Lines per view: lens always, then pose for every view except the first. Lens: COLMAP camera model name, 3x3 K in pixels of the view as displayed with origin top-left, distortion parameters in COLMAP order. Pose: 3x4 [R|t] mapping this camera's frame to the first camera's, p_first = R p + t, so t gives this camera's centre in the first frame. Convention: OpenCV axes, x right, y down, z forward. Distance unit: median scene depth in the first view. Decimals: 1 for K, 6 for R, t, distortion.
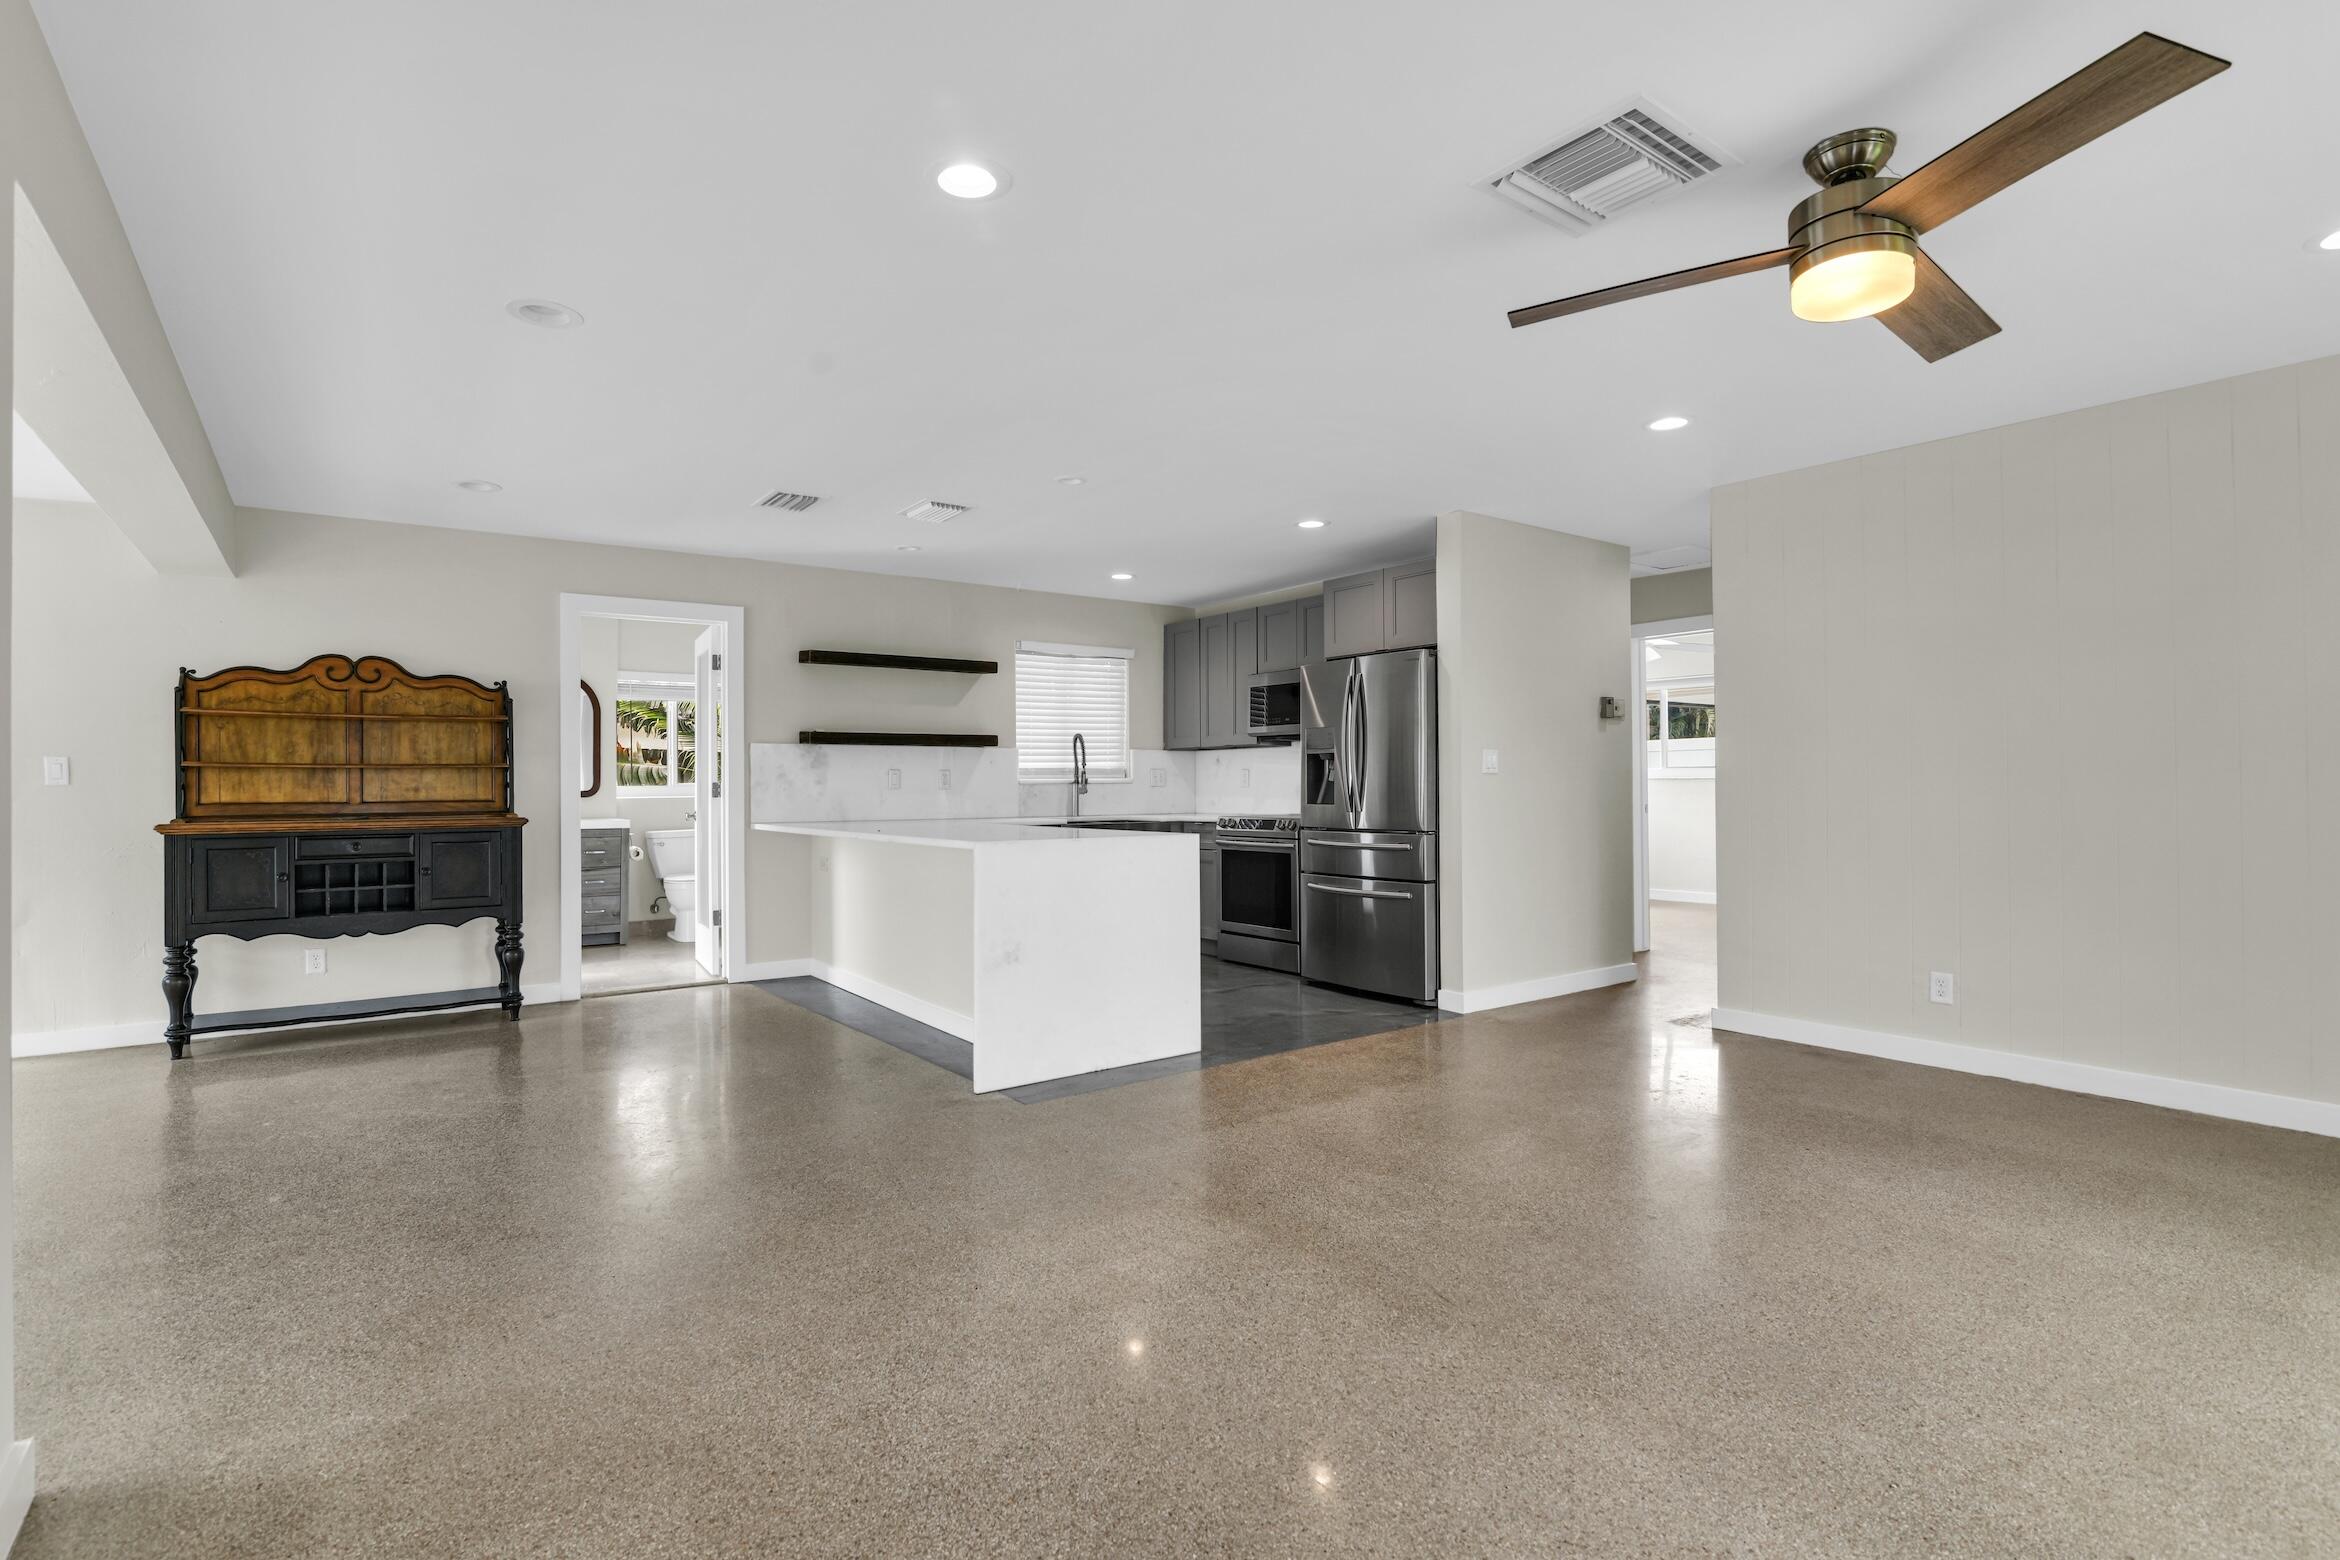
lens RADIAL K [[1112.8, 0, 1161.7], [0, 1112.8, 791.5], [0, 0, 1]] dist [-0.014371, 0.000243]
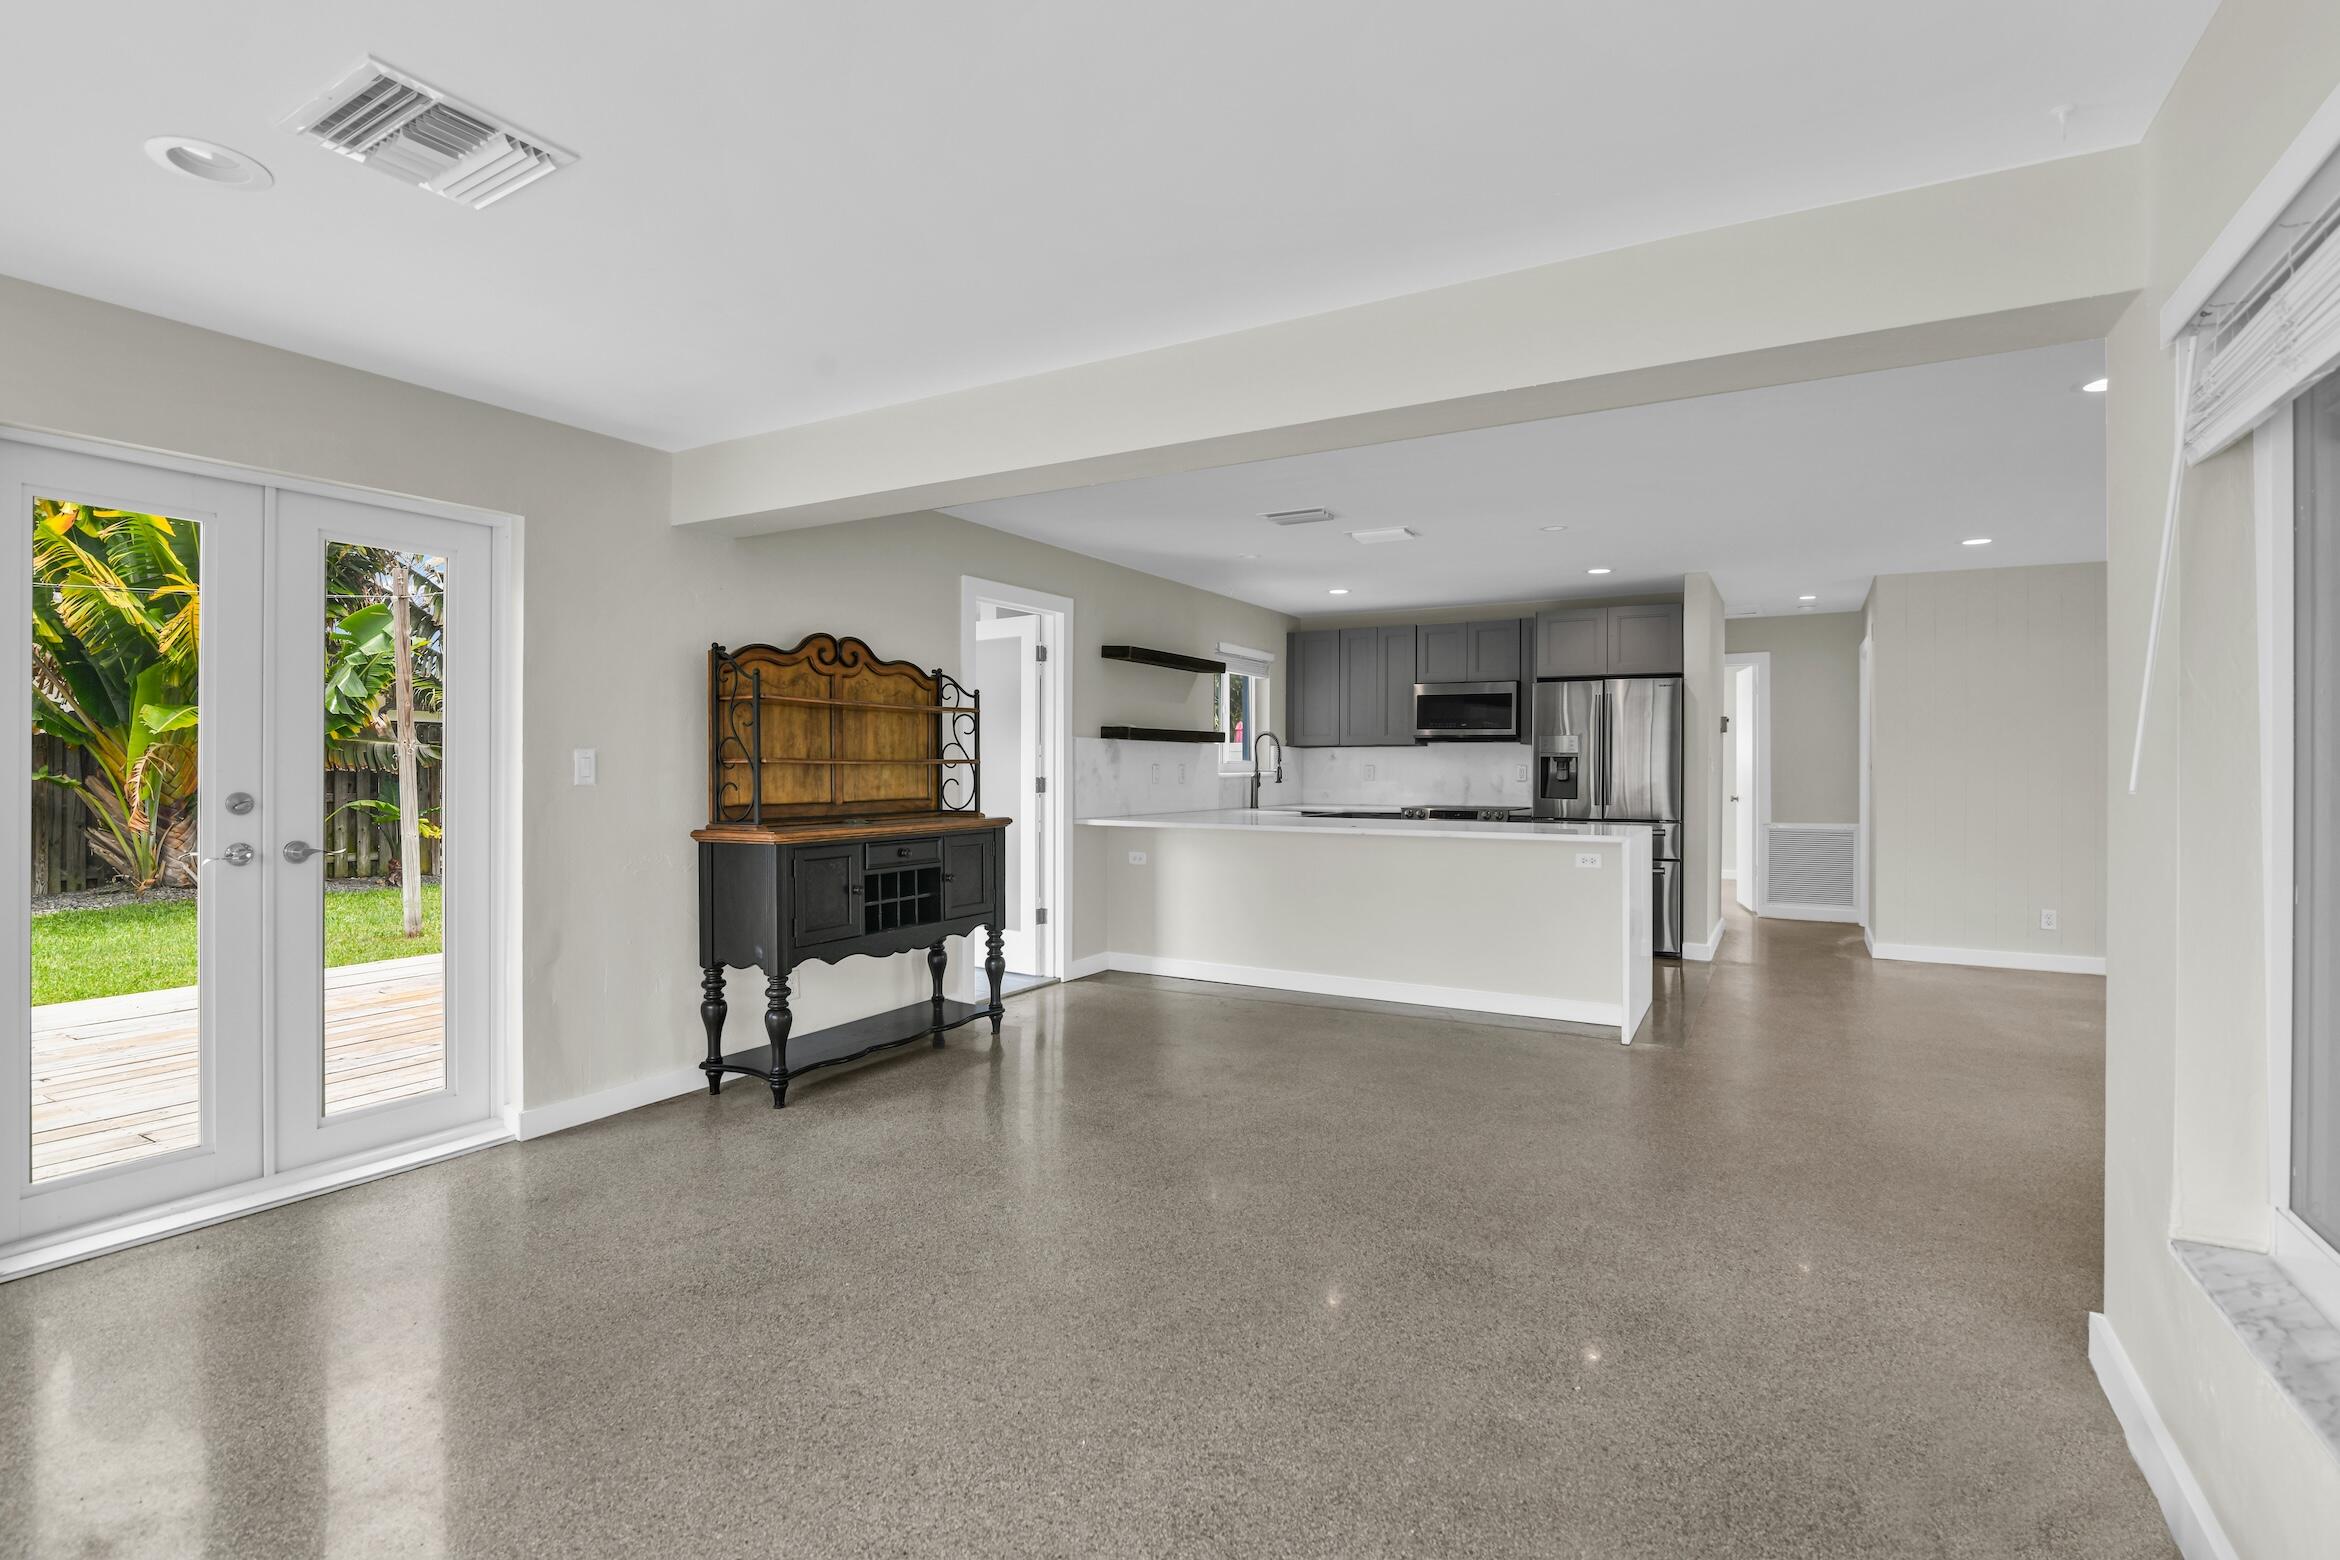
lens RADIAL K [[1091.4, 0, 1165.4], [0, 1091.4, 788.7], [0, 0, 1]] dist [-0.019927, 0.000156]
pose [[0.912699, -0.001618, 0.408630, -0.837430], [-0.004267, 0.999900, 0.013489, -0.013954], [-0.408611, -0.014055, 0.912601, 0.099982]]
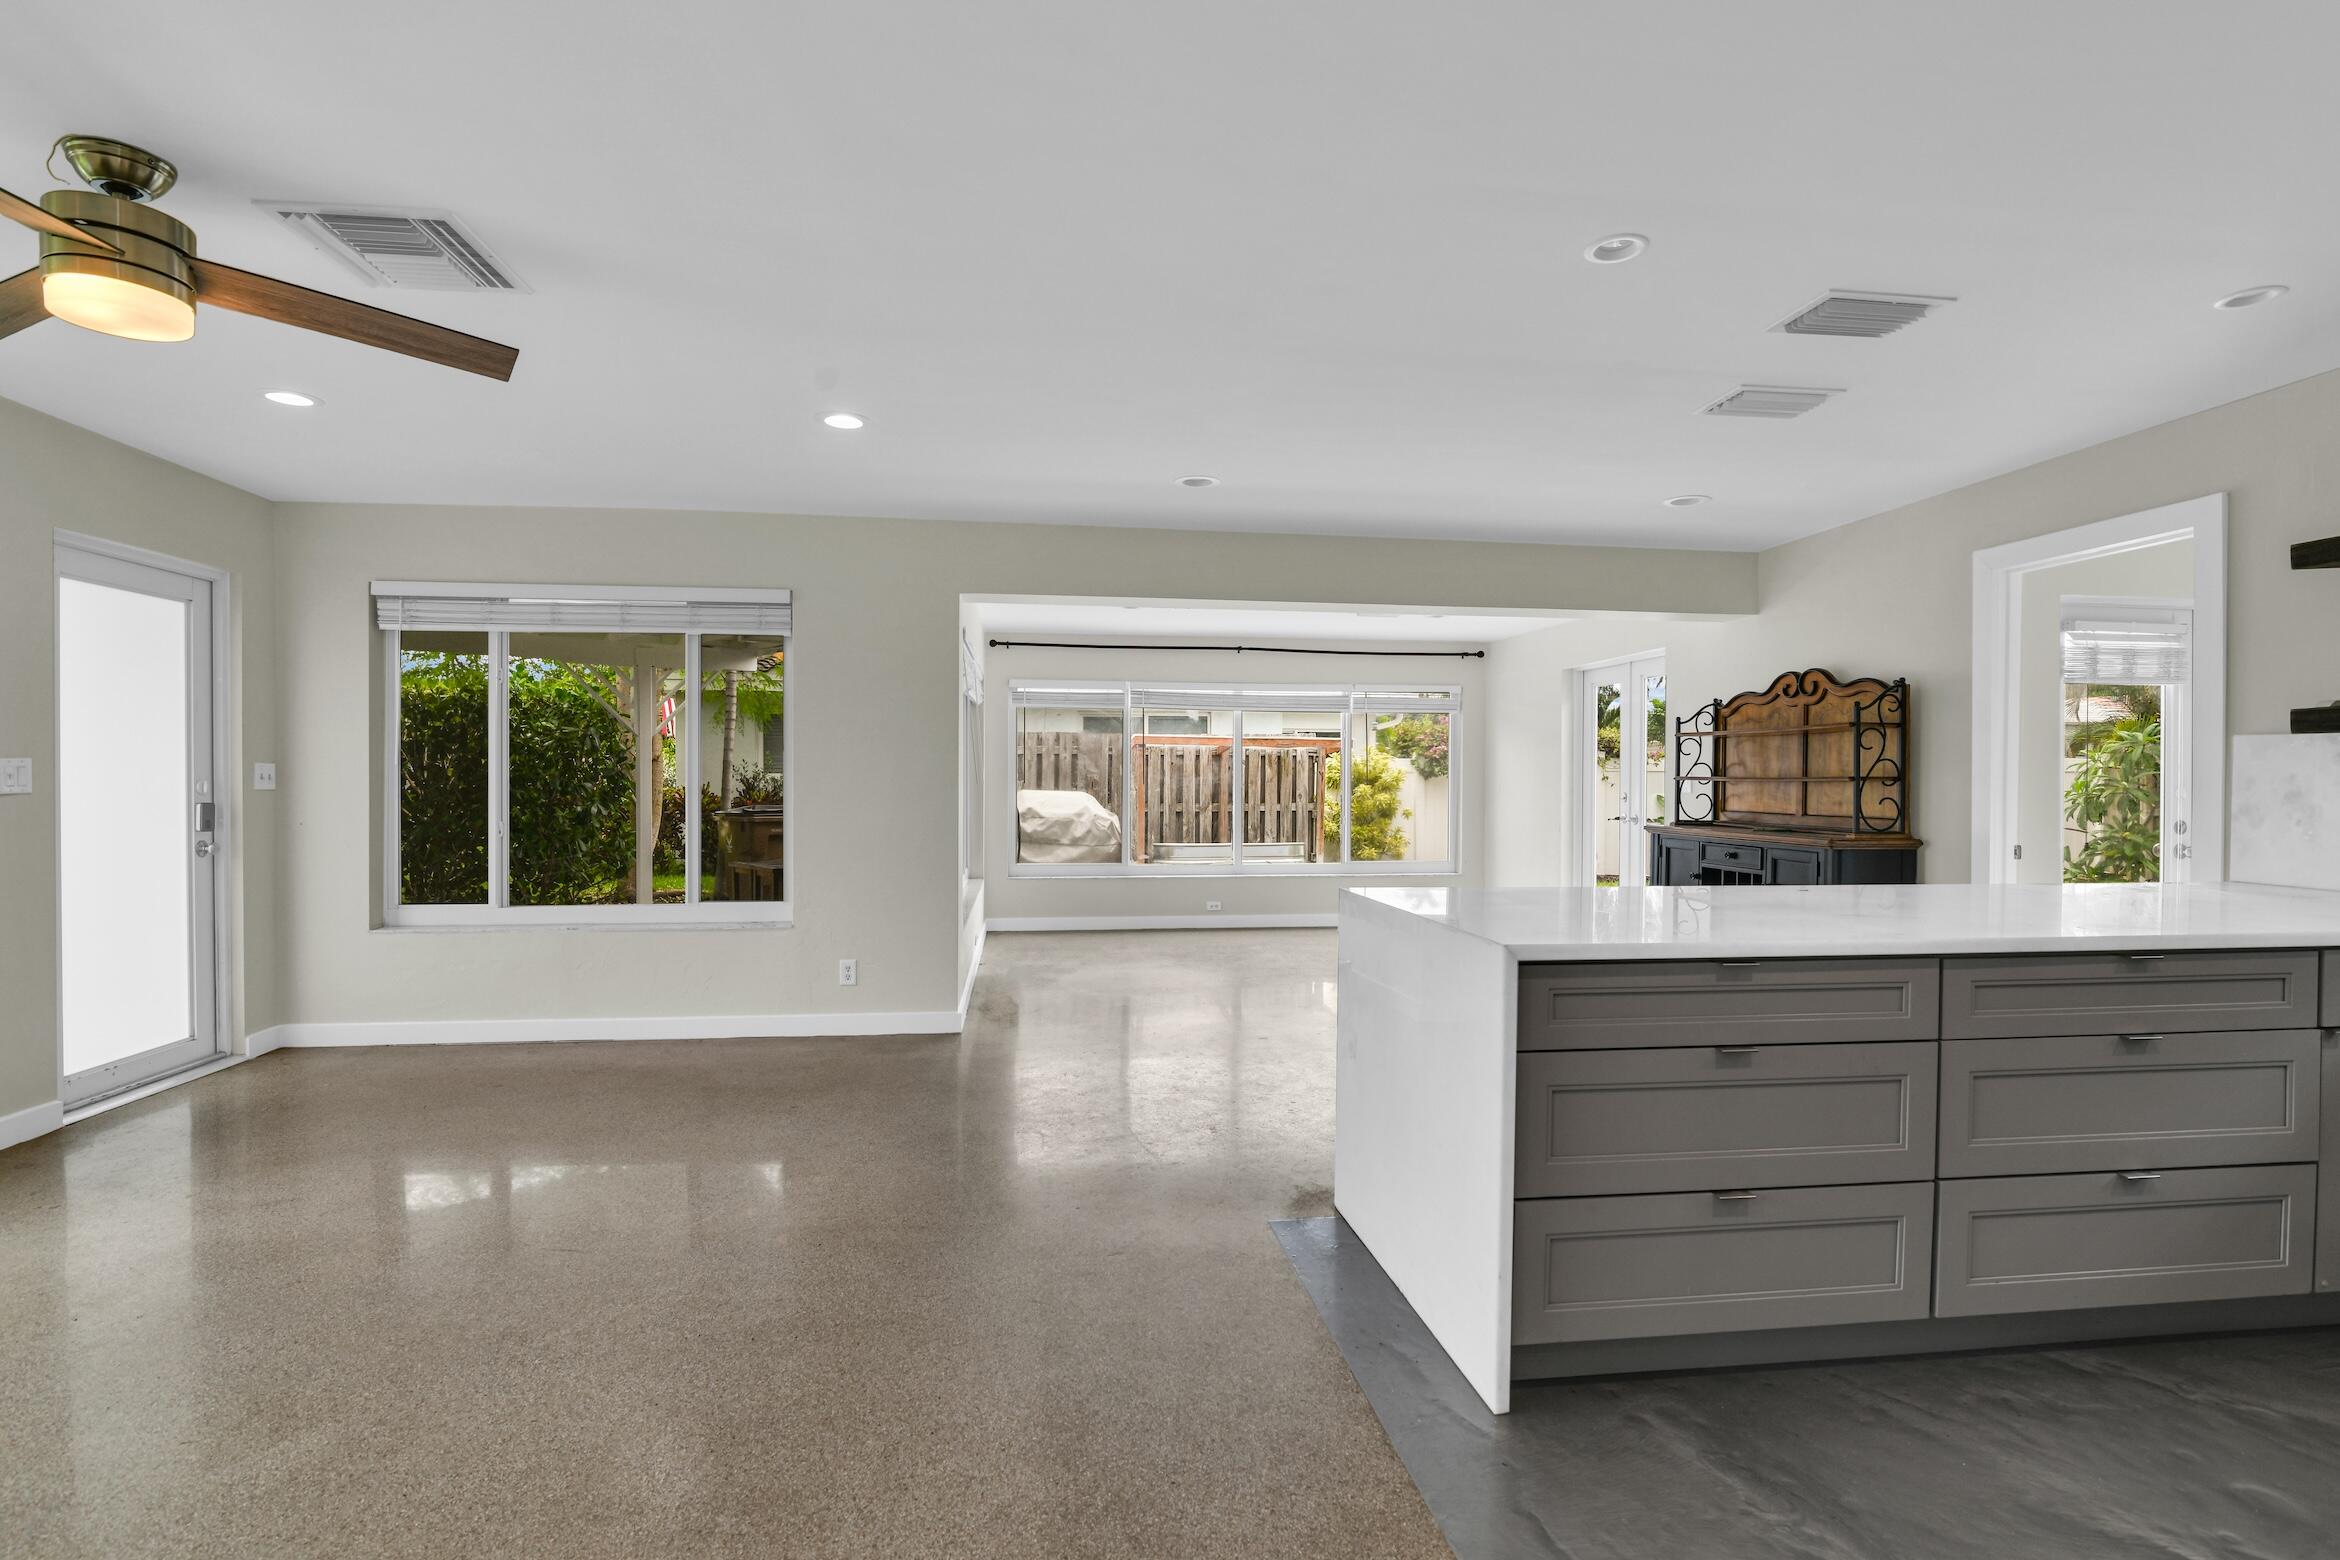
lens RADIAL K [[1091.4, 0, 1165.4], [0, 1091.4, 788.7], [0, 0, 1]] dist [-0.019927, 0.000156]
pose [[-0.477866, 0.012263, -0.878347, 0.421088], [-0.009114, 0.999780, 0.018917, -0.027379], [0.878386, 0.017045, -0.477648, 0.952249]]
